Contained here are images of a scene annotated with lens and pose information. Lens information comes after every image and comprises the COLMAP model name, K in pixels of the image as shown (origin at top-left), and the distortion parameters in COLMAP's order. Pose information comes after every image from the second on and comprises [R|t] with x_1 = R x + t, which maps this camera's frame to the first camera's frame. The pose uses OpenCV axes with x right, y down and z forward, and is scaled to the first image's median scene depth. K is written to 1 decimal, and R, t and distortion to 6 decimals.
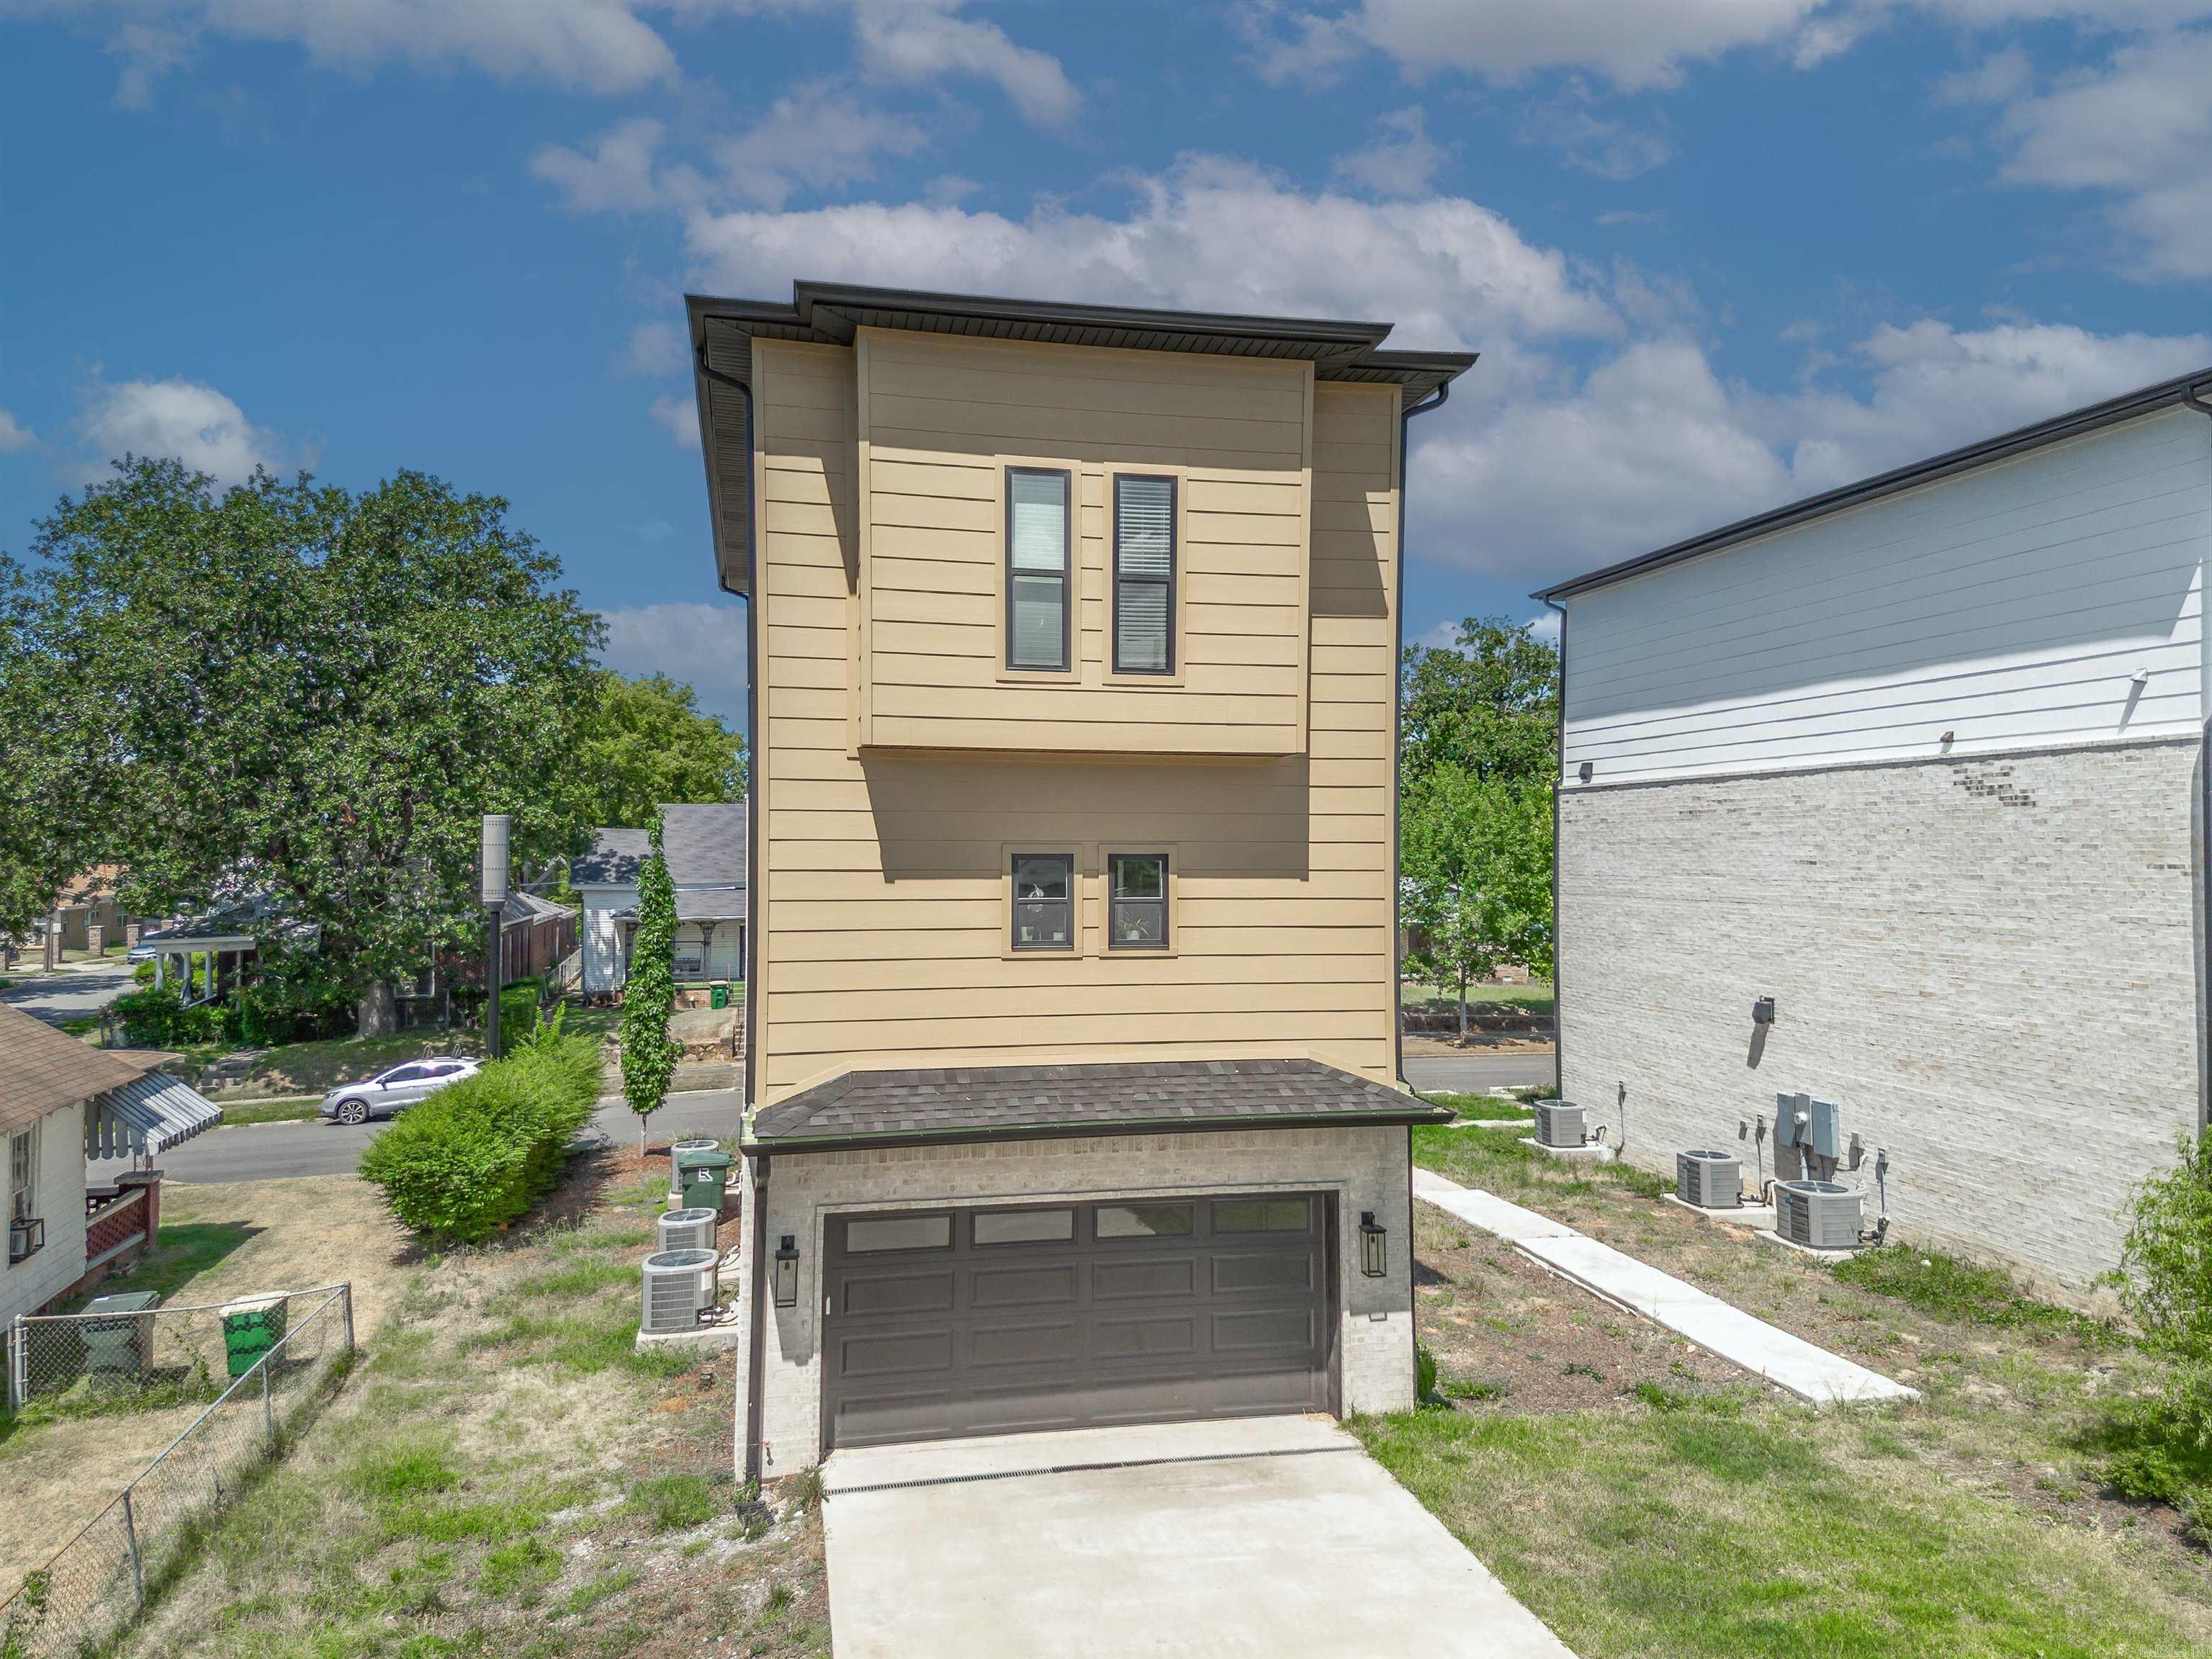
lens RADIAL K [[1558.0, 0, 1092.9], [0, 1558.0, 824.6], [0, 0, 1]] dist [0.263834, -0.266393]
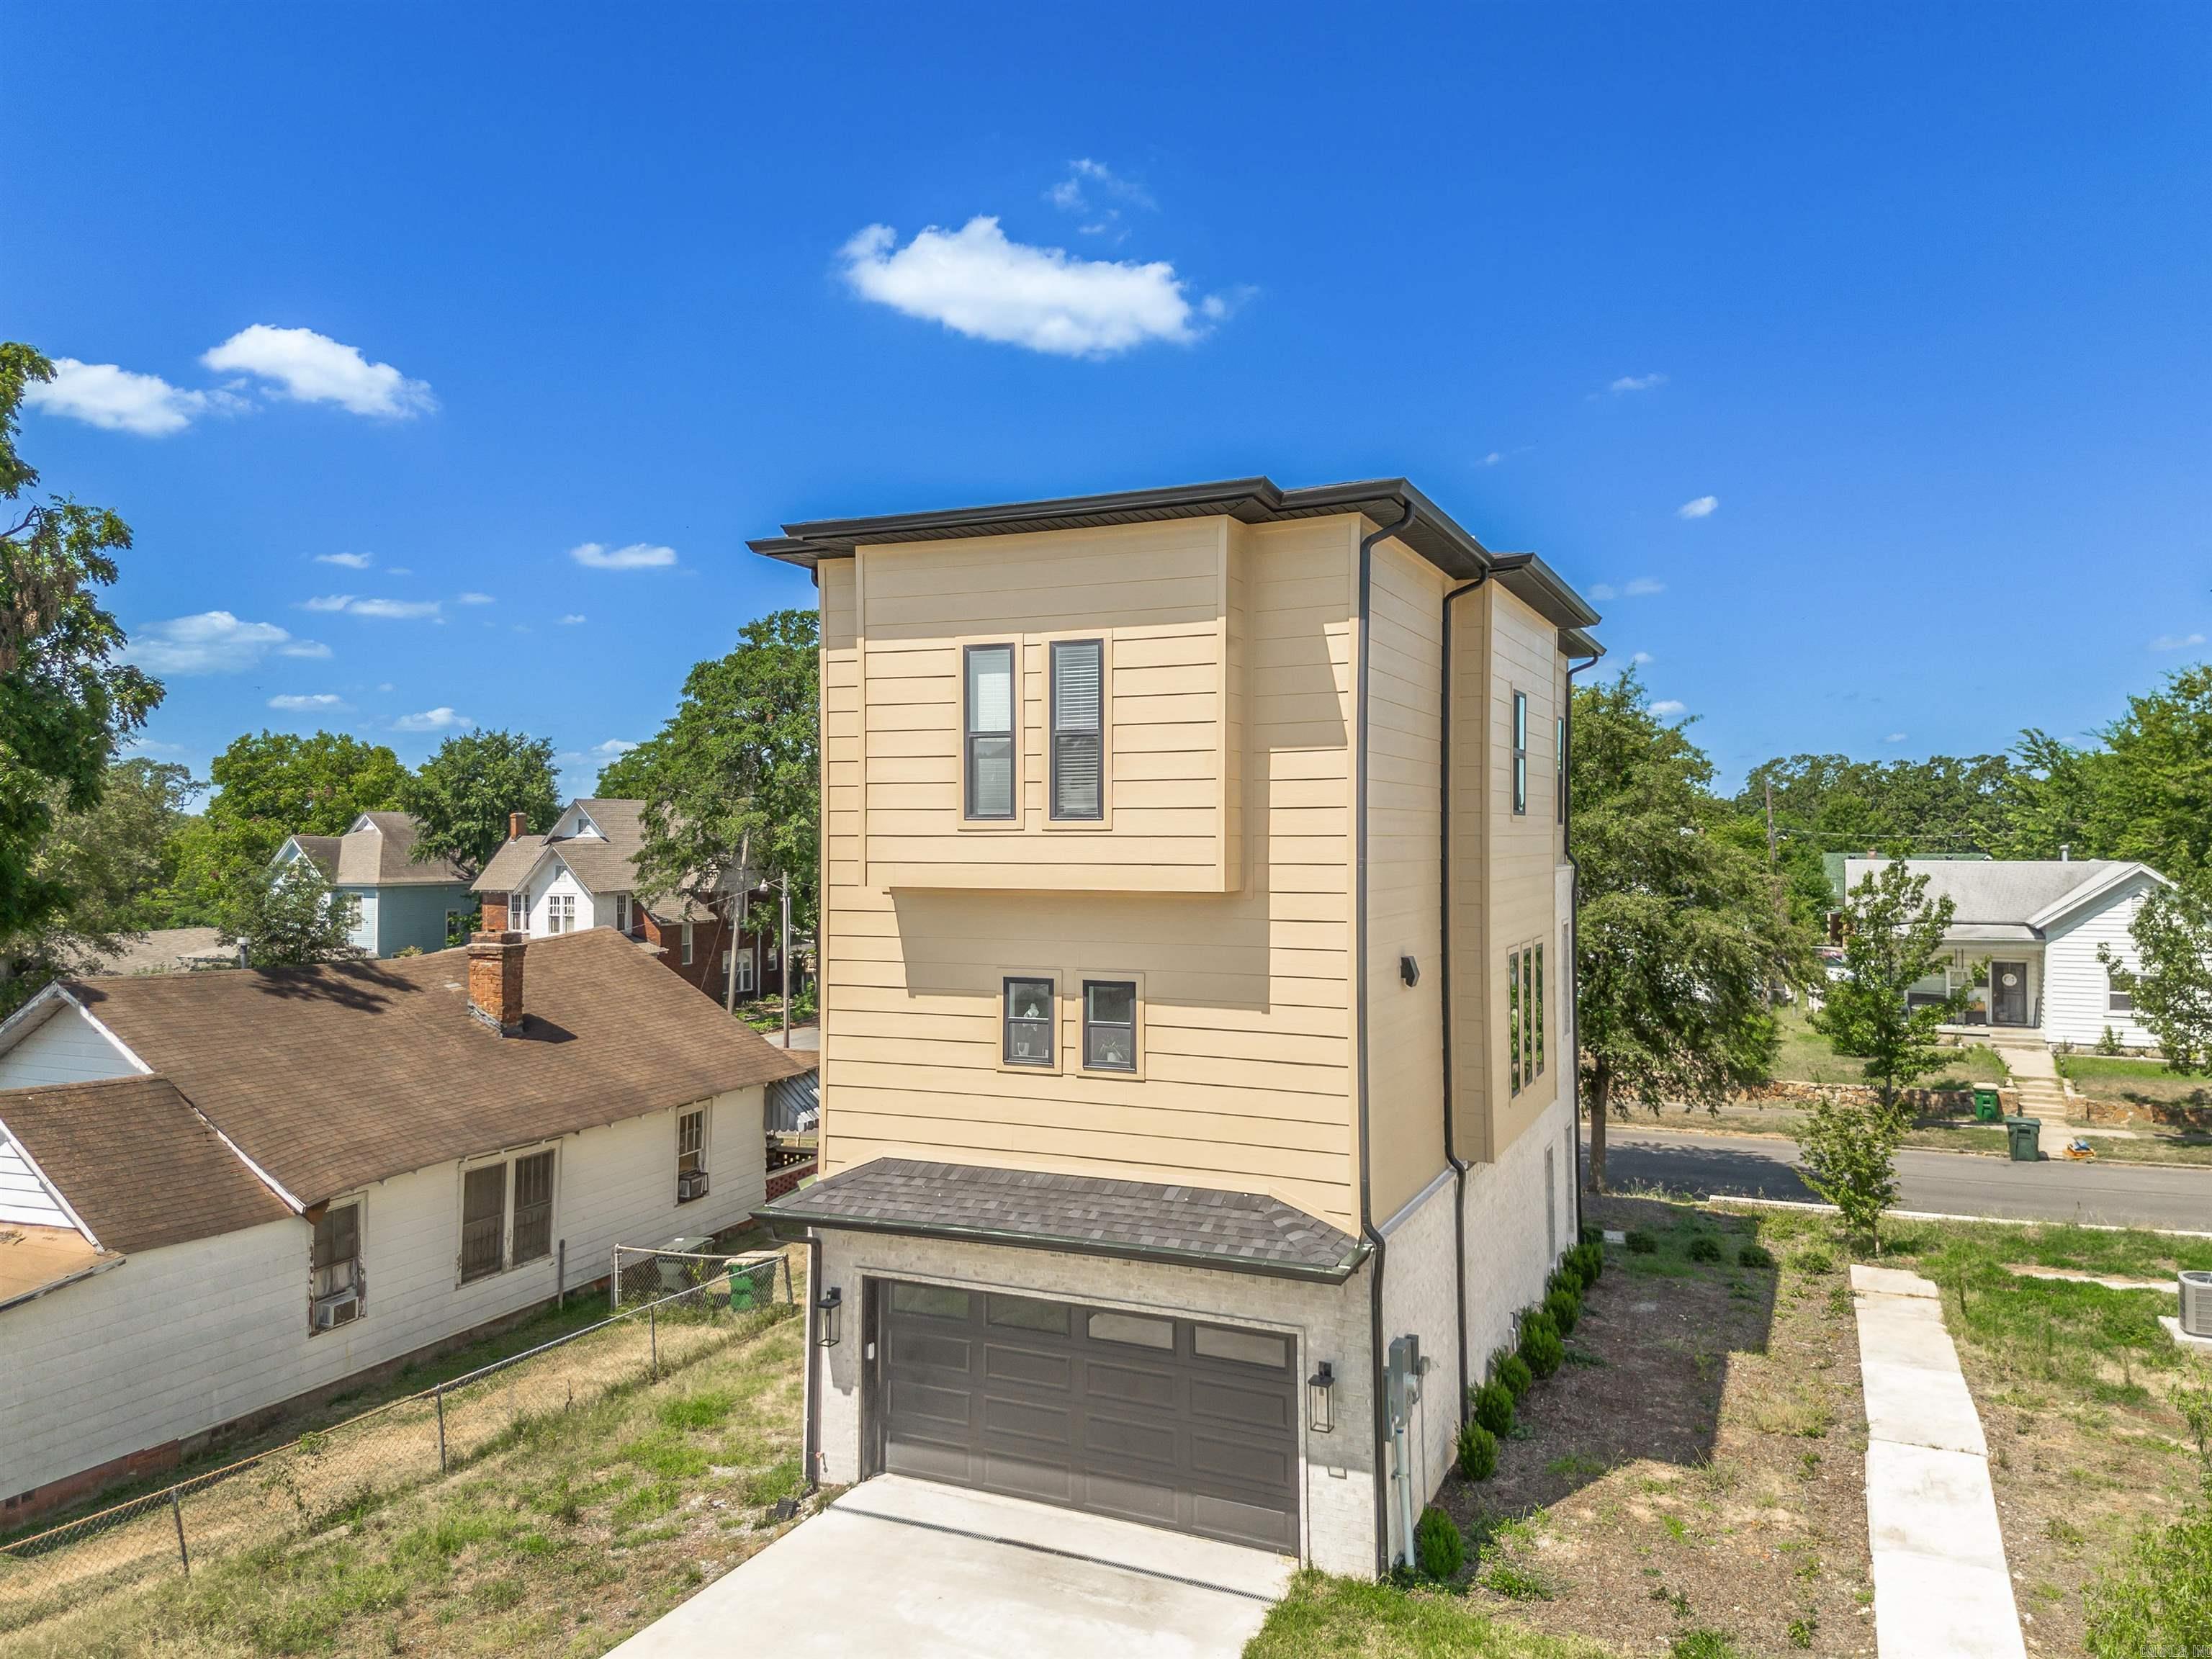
lens RADIAL K [[1551.5, 0, 1110.4], [0, 1551.5, 797.3], [0, 0, 1]] dist [0.244796, -0.257261]
pose [[0.797814, -0.017357, -0.602653, 0.691950], [0.013312, 0.999849, -0.011174, -0.097690], [0.602756, 0.000893, 0.797925, 0.145768]]
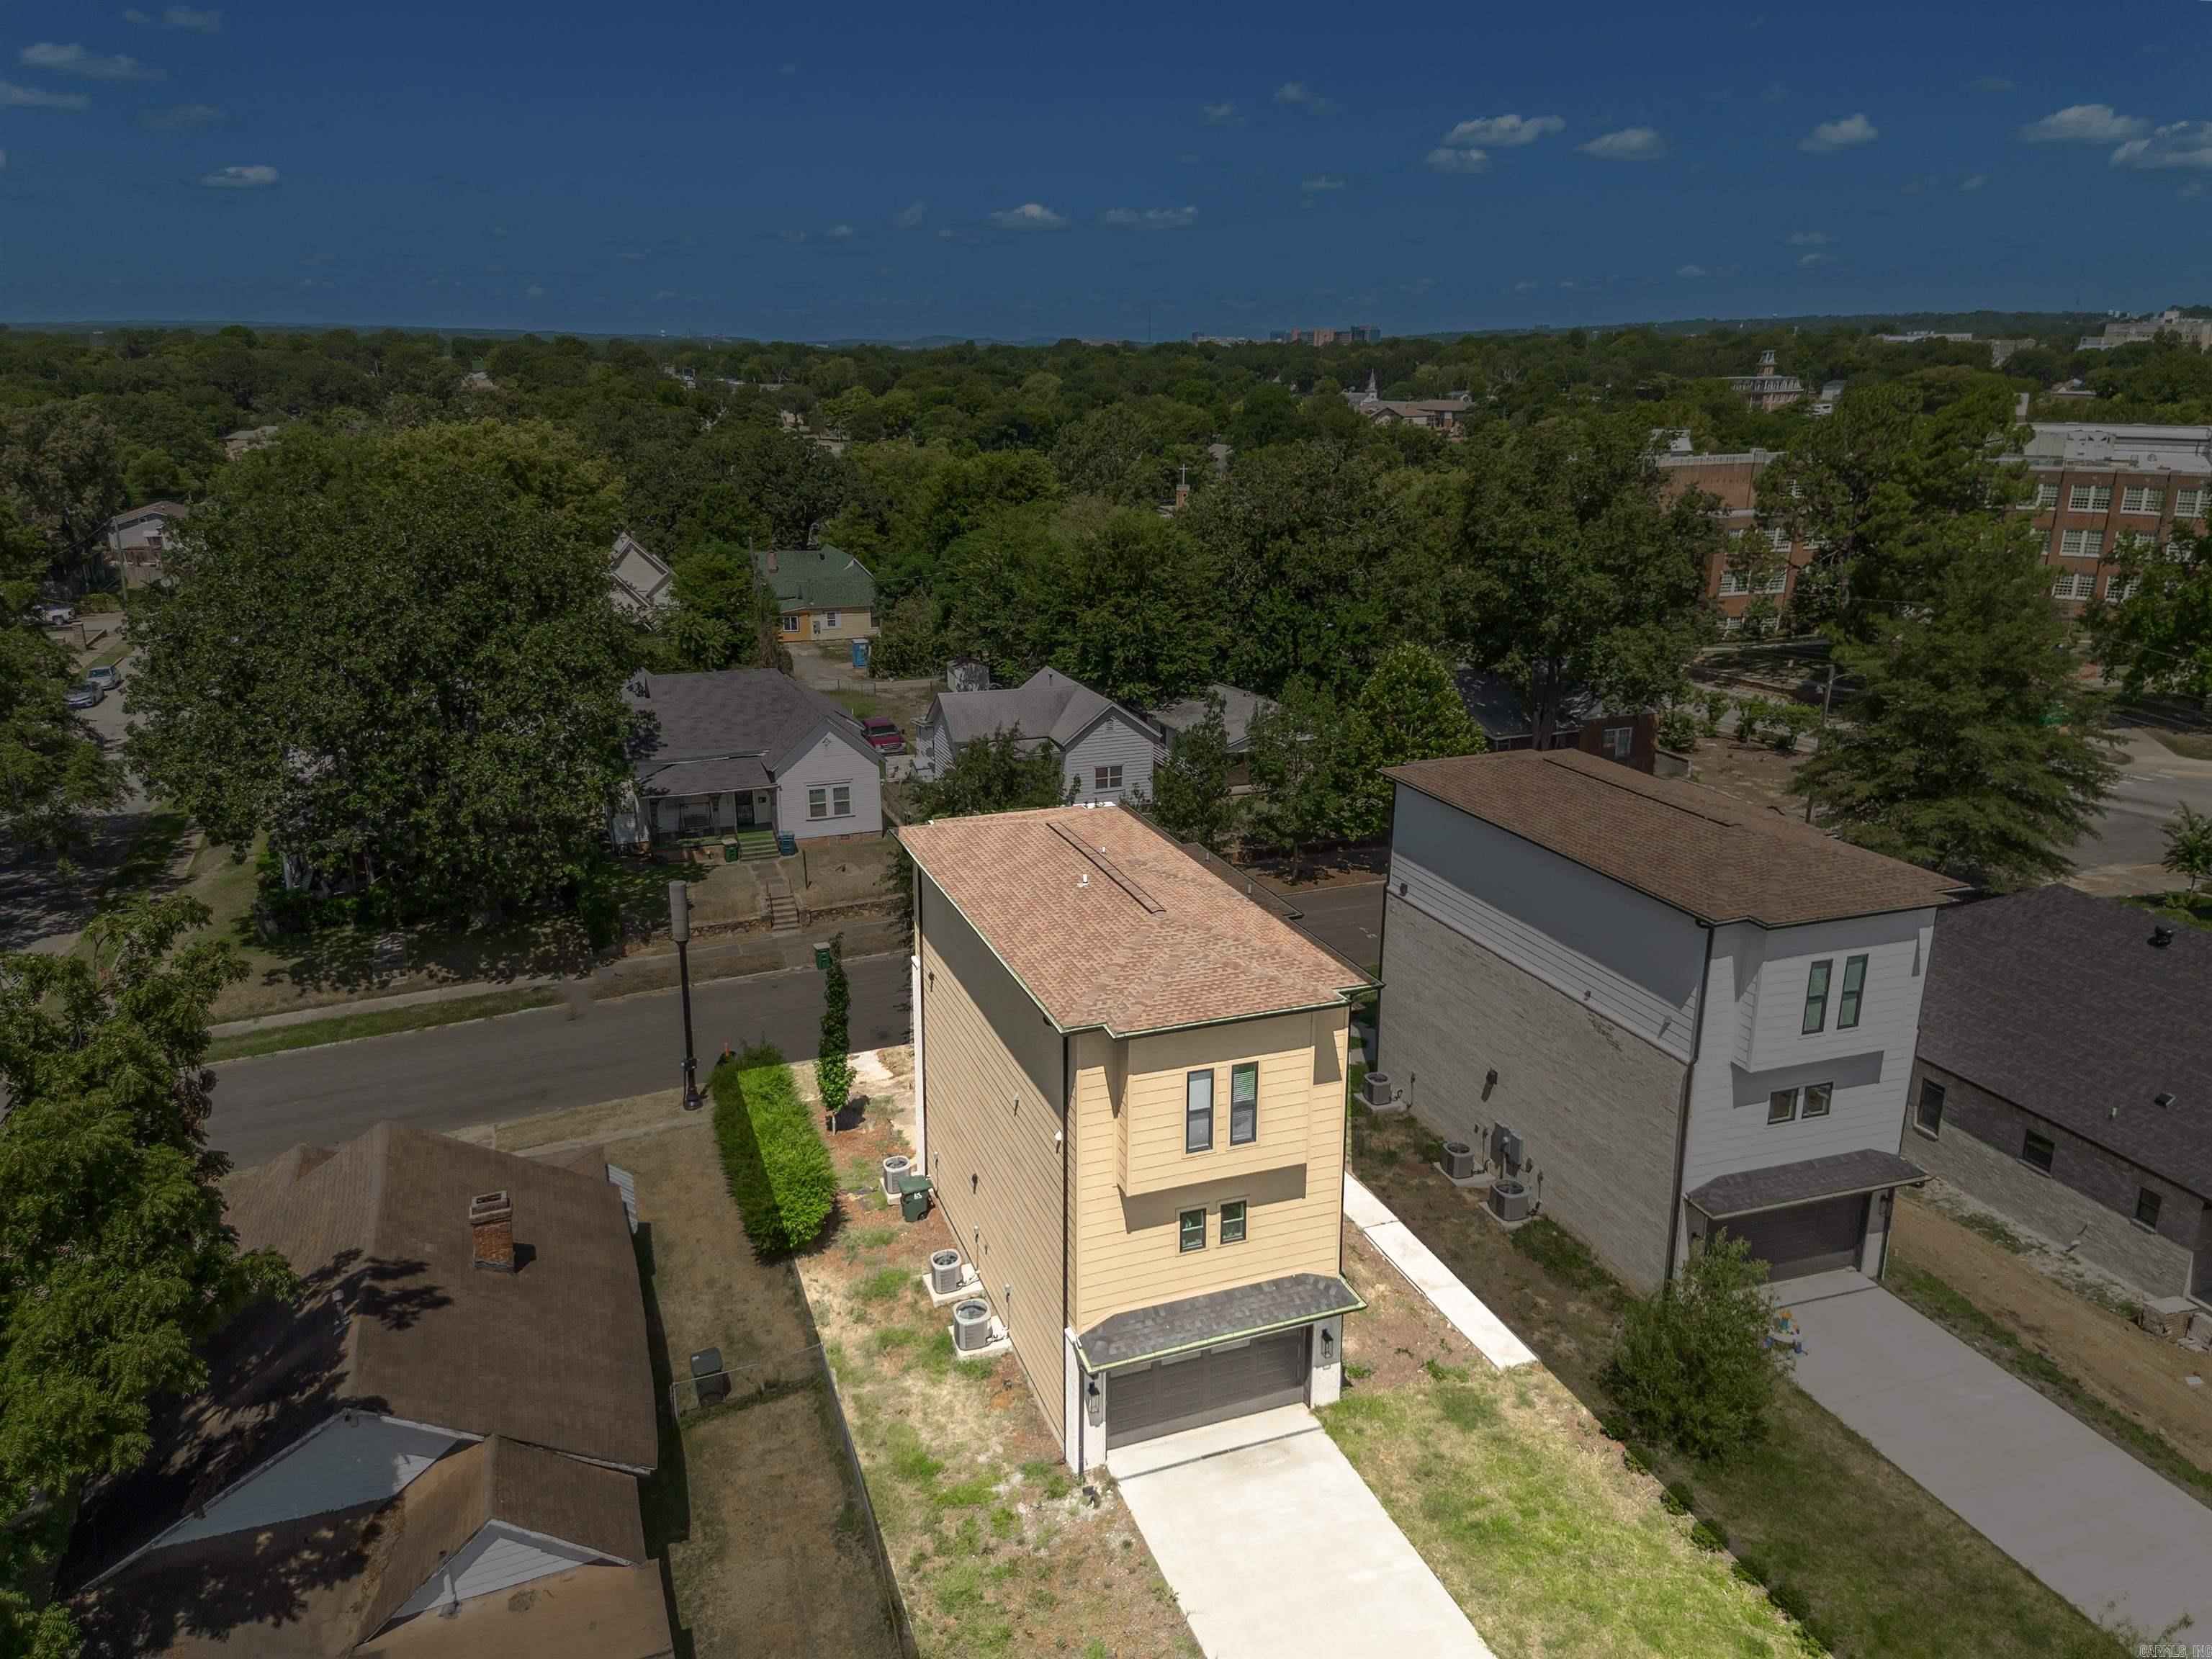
lens RADIAL K [[1551.5, 0, 1110.4], [0, 1551.5, 797.3], [0, 0, 1]] dist [0.244796, -0.257261]
pose [[0.988506, -0.037569, 0.146443, -0.457358], [-0.006674, 0.956844, 0.290524, -1.200092], [-0.151037, -0.288162, 0.945595, -0.938934]]
